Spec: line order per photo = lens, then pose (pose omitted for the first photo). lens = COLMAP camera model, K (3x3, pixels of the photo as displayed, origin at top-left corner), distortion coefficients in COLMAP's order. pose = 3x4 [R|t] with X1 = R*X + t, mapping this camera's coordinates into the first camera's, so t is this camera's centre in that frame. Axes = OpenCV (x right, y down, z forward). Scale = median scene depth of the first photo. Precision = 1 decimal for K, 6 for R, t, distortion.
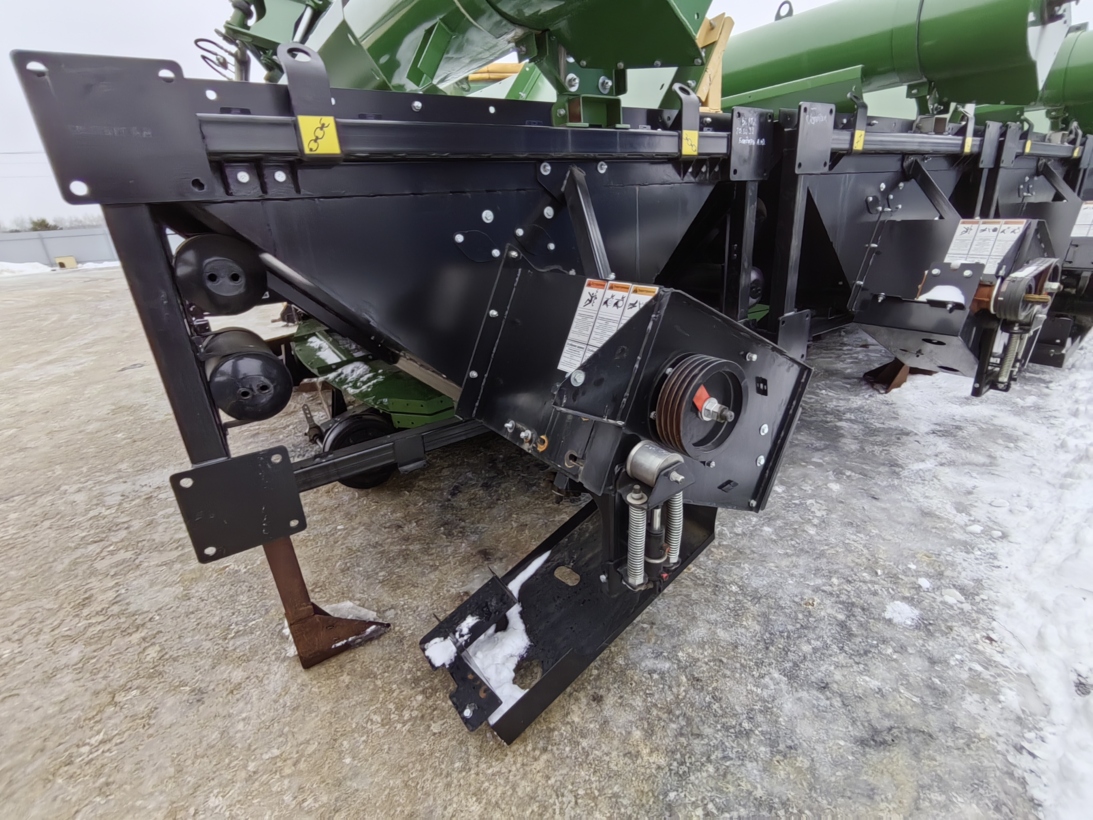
lens RADIAL K [[508.8, 0, 541.7], [0, 508.8, 403.3], [0, 0, 1]] dist [0.002195, -0.009018]
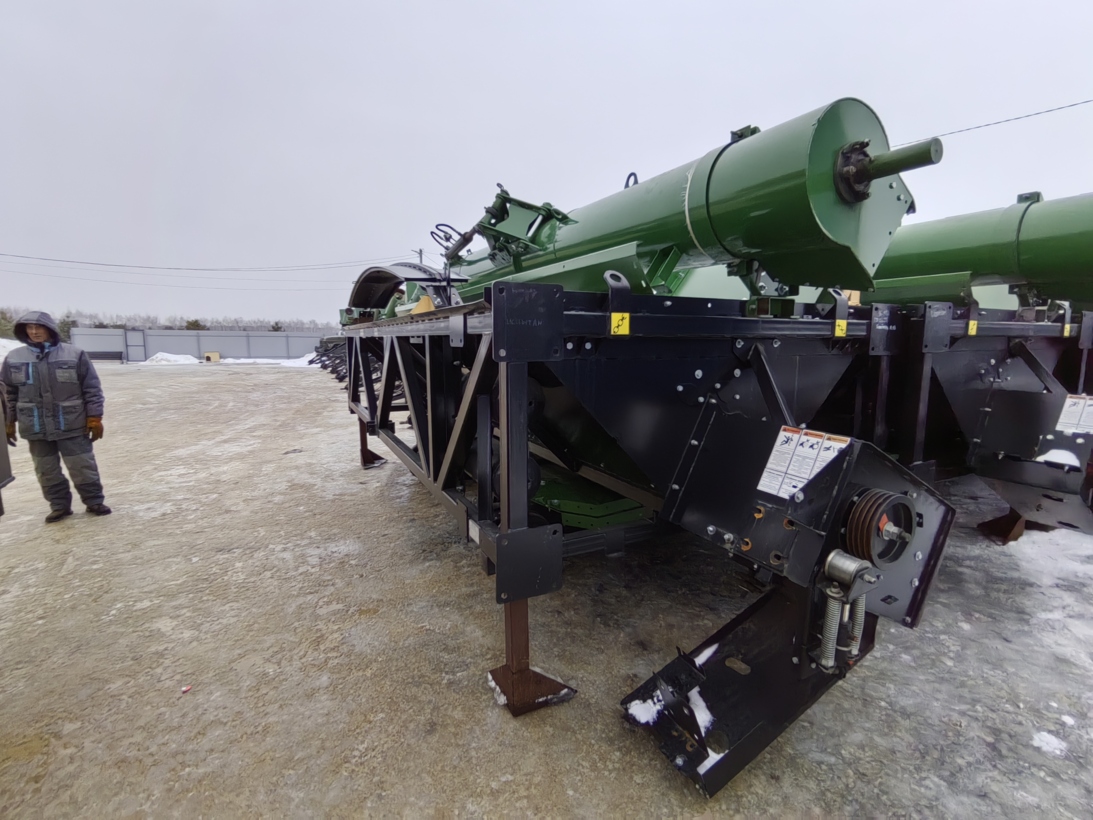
lens RADIAL K [[508.8, 0, 538.0], [0, 508.8, 408.7], [0, 0, 1]] dist [0.002195, -0.009018]
pose [[0.988857, 0.082072, -0.124201, -0.305985], [-0.107087, 0.971712, -0.210496, 0.055327], [0.103412, 0.221451, 0.969673, -0.320076]]
